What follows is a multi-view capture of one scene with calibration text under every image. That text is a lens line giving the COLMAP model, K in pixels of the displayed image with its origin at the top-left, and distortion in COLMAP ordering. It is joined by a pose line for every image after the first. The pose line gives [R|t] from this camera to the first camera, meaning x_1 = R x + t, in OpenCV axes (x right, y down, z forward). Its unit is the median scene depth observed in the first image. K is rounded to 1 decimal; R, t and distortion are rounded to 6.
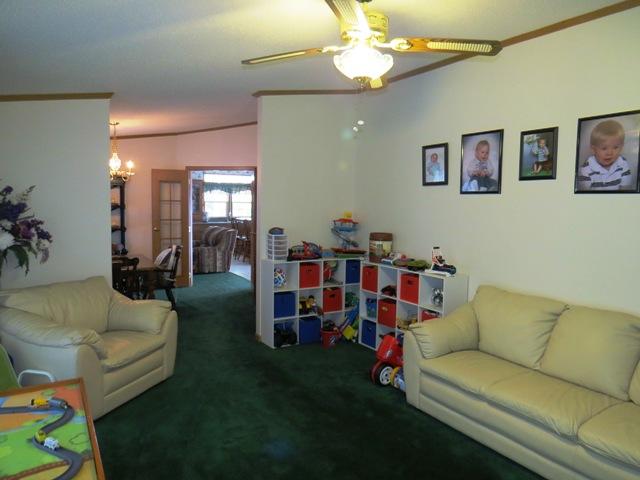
lens RADIAL K [[463.4, 0, 320.3], [0, 463.4, 244.6], [0, 0, 1]] dist [-0.035971, -0.005076]
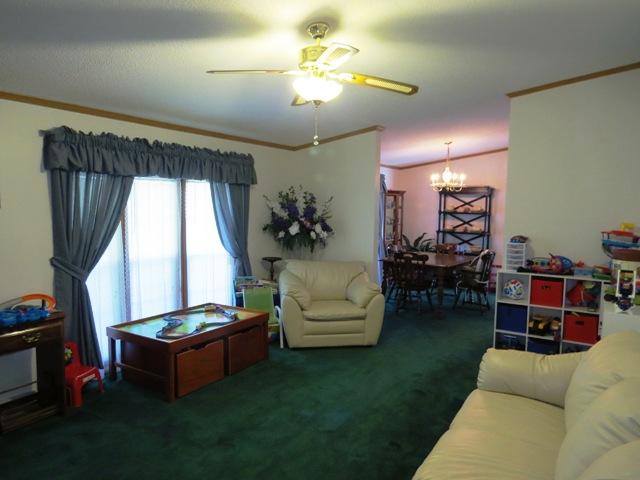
lens RADIAL K [[463.4, 0, 321.1], [0, 463.4, 235.4], [0, 0, 1]] dist [-0.035971, -0.005076]
pose [[0.432657, 0.051210, -0.900103, 0.563879], [-0.093875, 0.995517, 0.011515, -0.010380], [0.896658, 0.079515, 0.435525, 0.229587]]
